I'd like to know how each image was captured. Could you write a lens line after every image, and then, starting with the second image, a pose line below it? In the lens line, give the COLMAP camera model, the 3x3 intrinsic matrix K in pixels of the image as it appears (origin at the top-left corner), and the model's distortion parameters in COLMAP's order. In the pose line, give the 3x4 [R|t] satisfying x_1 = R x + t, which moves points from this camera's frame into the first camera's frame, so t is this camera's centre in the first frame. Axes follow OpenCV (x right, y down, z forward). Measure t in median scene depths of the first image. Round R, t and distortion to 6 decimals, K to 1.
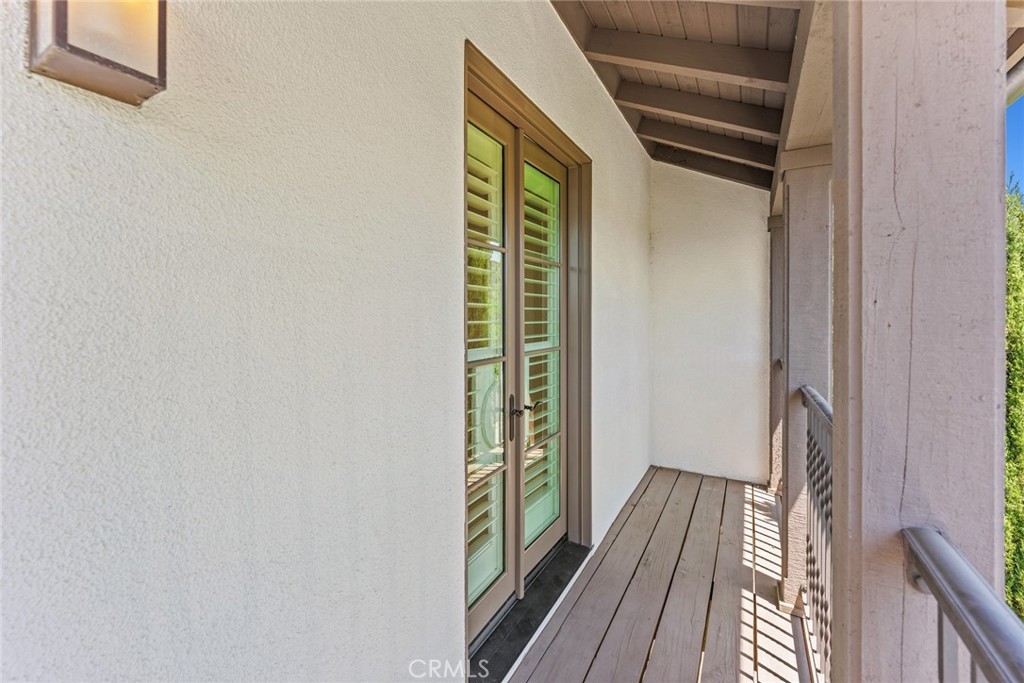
lens RADIAL K [[410.7, 0, 511.8], [0, 410.7, 341.6], [0, 0, 1]] dist [0.000289, 0.000106]
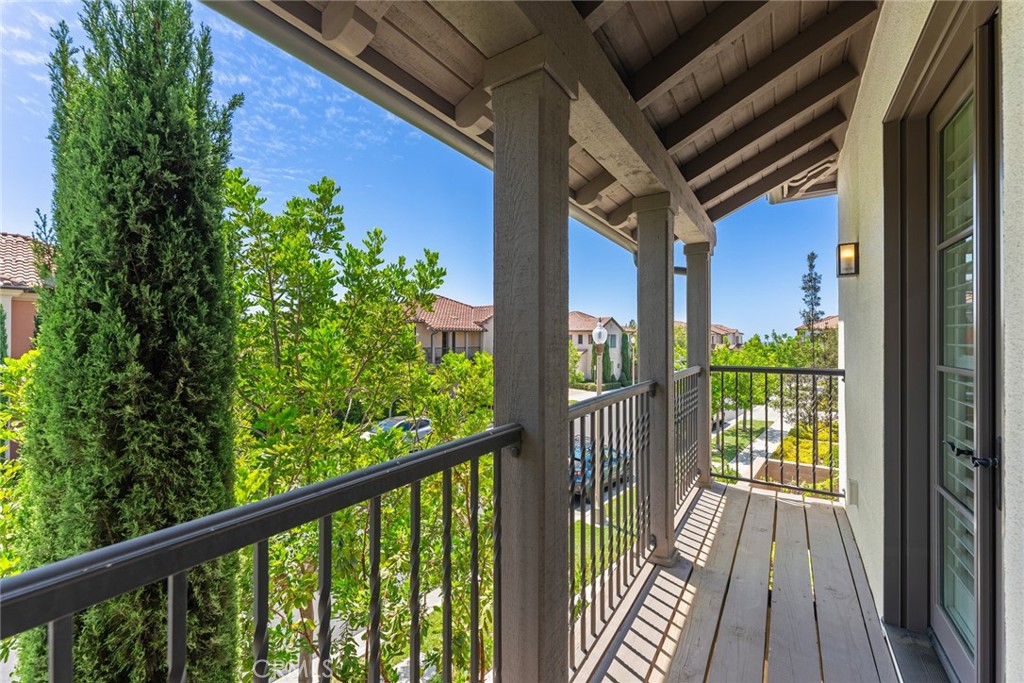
lens RADIAL K [[410.7, 0, 512.3], [0, 410.7, 340.7], [0, 0, 1]] dist [0.000289, 0.000106]
pose [[-0.968870, -0.244245, 0.040450, 1.146548], [-0.229968, 0.948393, 0.218322, -0.158341], [-0.091687, 0.202223, -0.975038, 1.966343]]
